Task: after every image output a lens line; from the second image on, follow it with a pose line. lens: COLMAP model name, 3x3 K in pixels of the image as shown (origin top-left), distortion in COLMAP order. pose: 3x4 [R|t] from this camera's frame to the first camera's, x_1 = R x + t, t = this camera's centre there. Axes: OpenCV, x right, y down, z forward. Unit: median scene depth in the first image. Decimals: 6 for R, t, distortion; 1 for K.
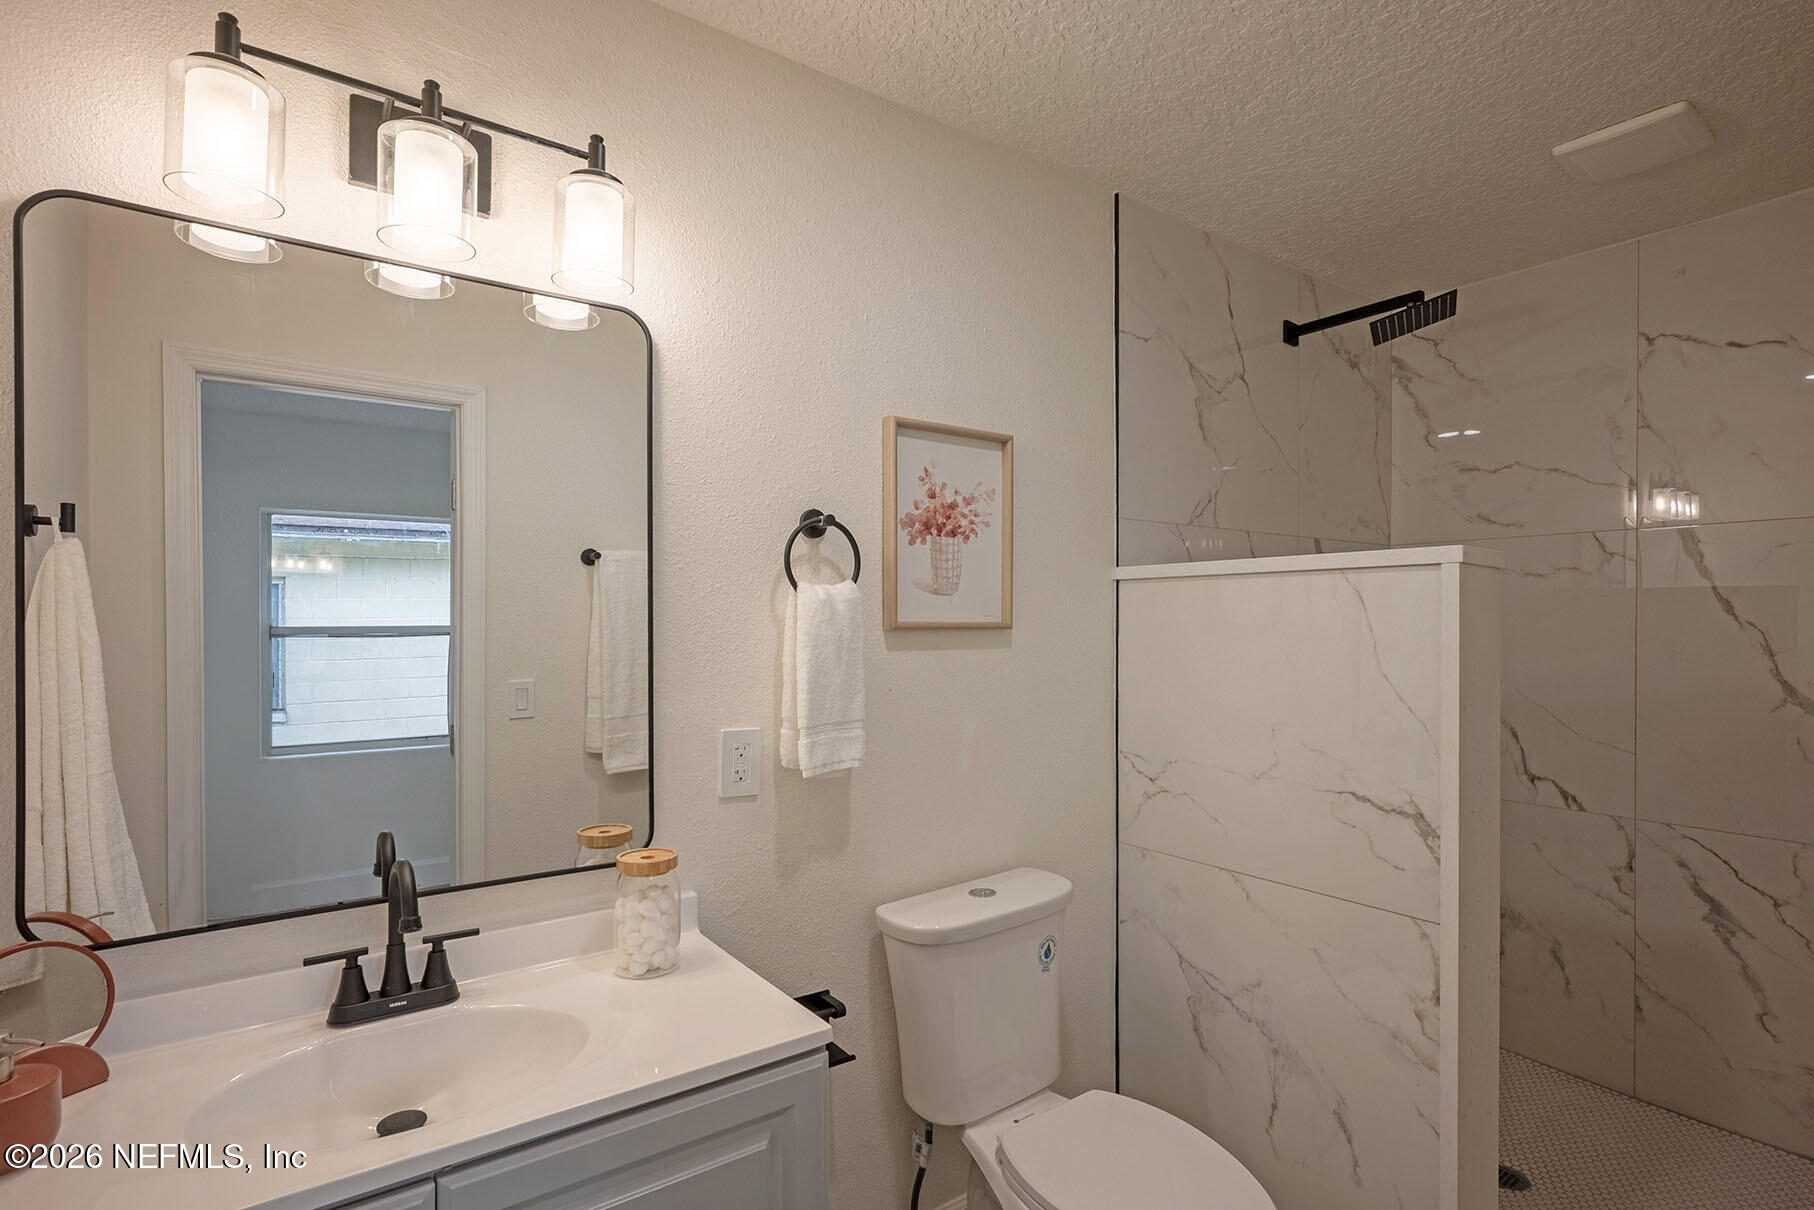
lens RADIAL K [[871.3, 0, 907.0], [0, 871.3, 605.0], [0, 0, 1]] dist [-0.001201, -0.000117]
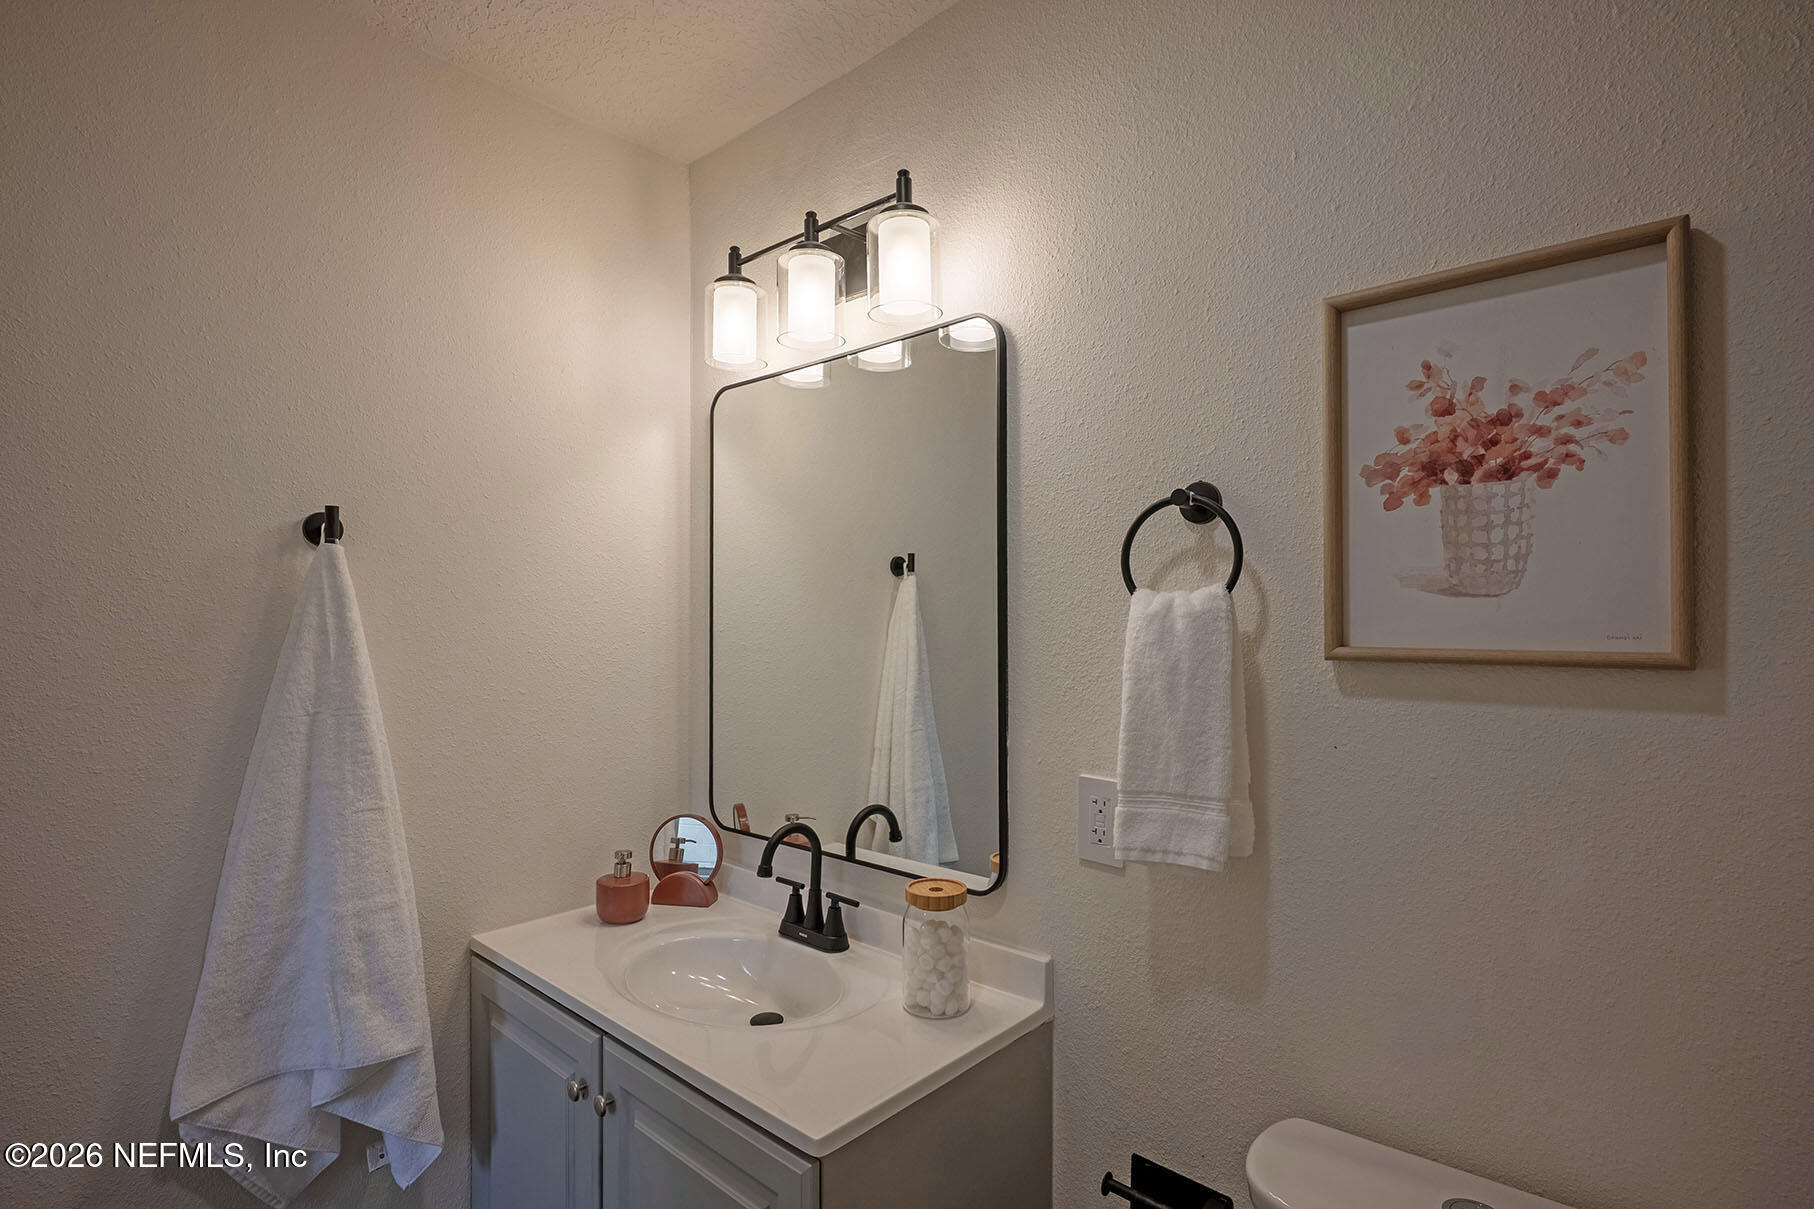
lens RADIAL K [[881.8, 0, 899.8], [0, 881.8, 582.4], [0, 0, 1]] dist [0.001172, 0.000538]
pose [[0.216473, -0.036734, -0.975597, 0.484326], [0.027187, 0.999131, -0.031588, -0.012714], [0.975910, -0.019686, 0.217284, 0.564261]]
